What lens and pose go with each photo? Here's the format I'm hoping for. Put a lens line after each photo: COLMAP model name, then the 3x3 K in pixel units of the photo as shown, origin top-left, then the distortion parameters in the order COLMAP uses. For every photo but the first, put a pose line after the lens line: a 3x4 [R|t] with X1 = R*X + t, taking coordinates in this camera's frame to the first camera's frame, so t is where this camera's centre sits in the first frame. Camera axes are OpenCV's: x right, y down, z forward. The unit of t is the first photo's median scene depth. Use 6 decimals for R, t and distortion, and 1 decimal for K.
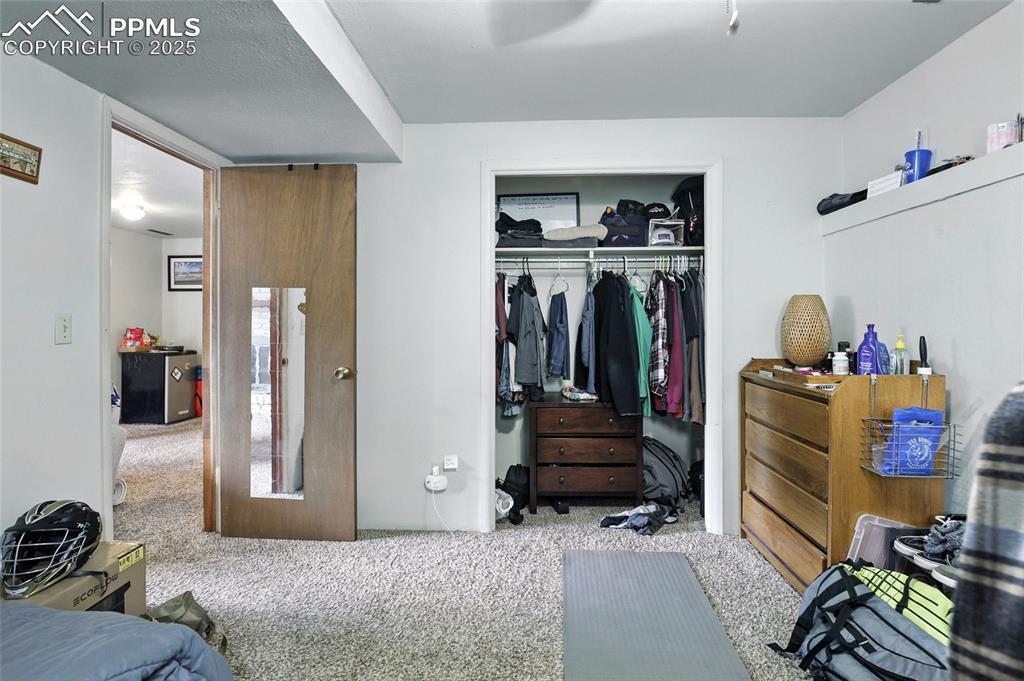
lens RADIAL K [[517.6, 0, 512.9], [0, 517.6, 324.7], [0, 0, 1]] dist [-0.009892, -0.013881]
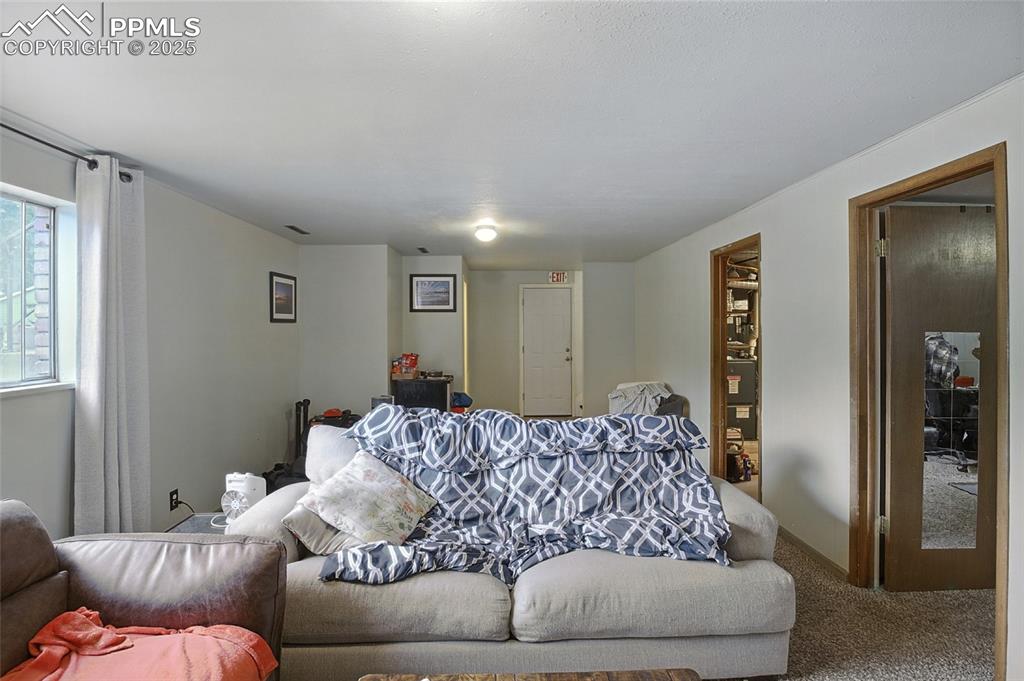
lens RADIAL K [[517.6, 0, 512.9], [0, 517.6, 324.7], [0, 0, 1]] dist [-0.009892, -0.013881]
pose [[0.997178, -0.003398, 0.074993, -0.735159], [0.004041, 0.999956, -0.008425, -0.044169], [-0.074961, 0.008704, 0.997148, 0.056871]]
